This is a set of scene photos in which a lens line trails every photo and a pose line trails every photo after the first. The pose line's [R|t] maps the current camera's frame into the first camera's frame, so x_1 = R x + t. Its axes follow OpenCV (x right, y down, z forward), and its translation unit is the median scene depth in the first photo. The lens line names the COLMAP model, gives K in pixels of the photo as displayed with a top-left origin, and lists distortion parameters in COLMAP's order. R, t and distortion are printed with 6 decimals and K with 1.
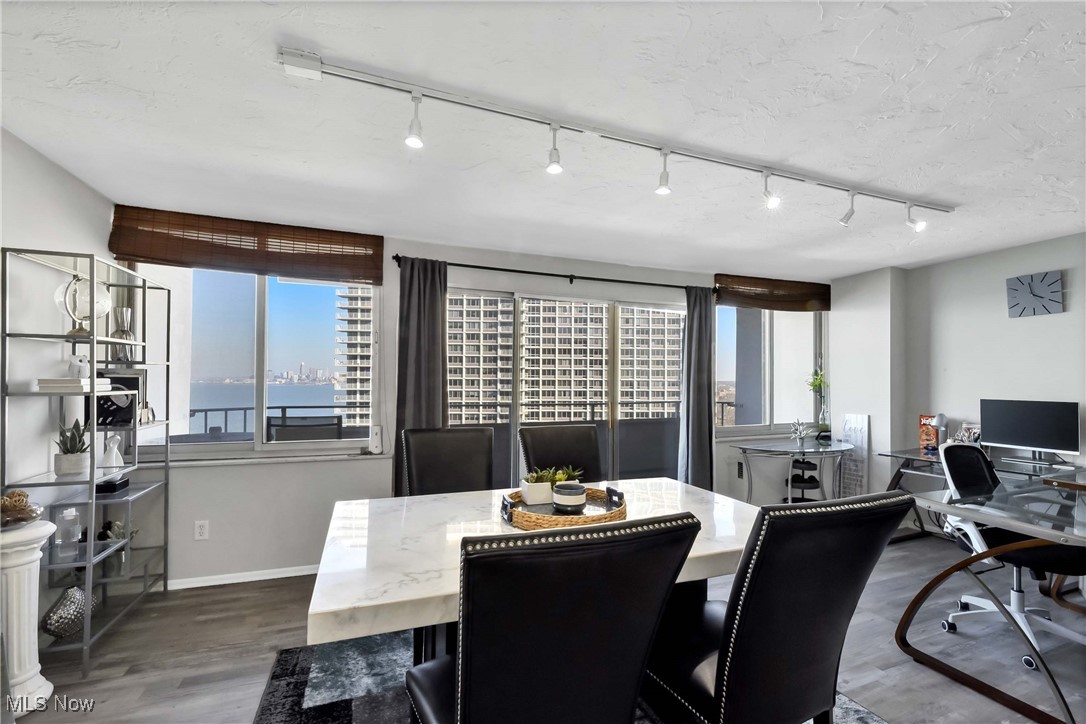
lens RADIAL K [[461.5, 0, 542.4], [0, 461.5, 374.8], [0, 0, 1]] dist [-0.001179, -0.000227]
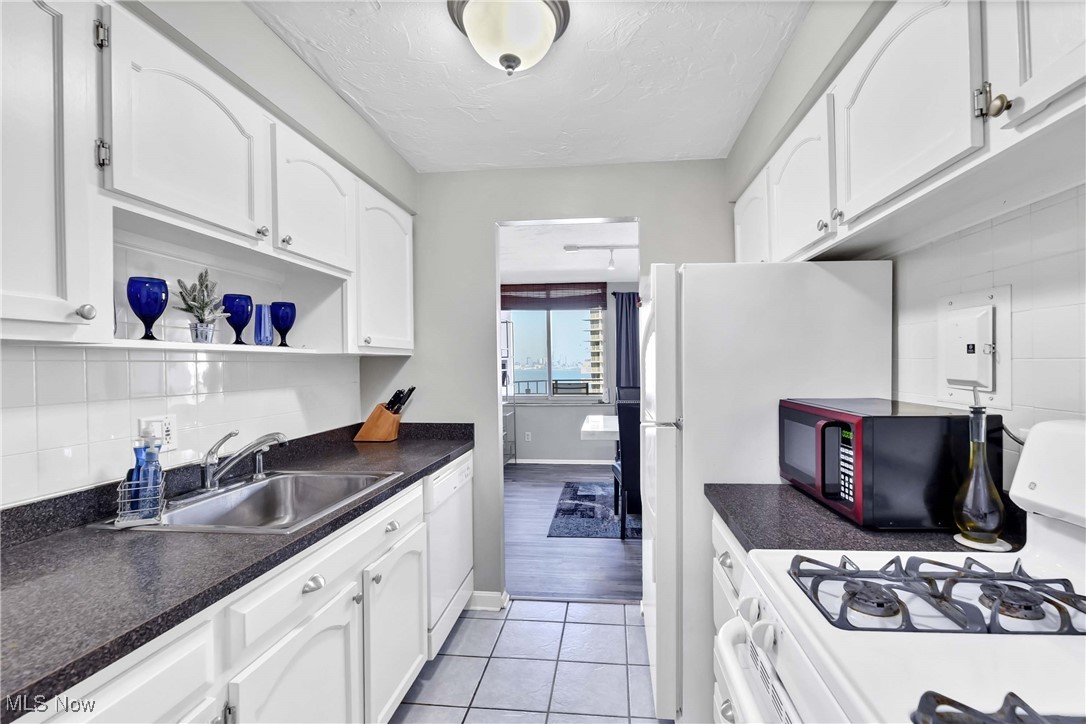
lens RADIAL K [[465.4, 0, 567.9], [0, 465.4, 363.7], [0, 0, 1]] dist [-0.011758, -0.000102]
pose [[0.899737, -0.023354, -0.435807, 0.222562], [0.029606, 0.999533, 0.007558, -0.001009], [0.435427, -0.019703, 0.900009, -0.516721]]
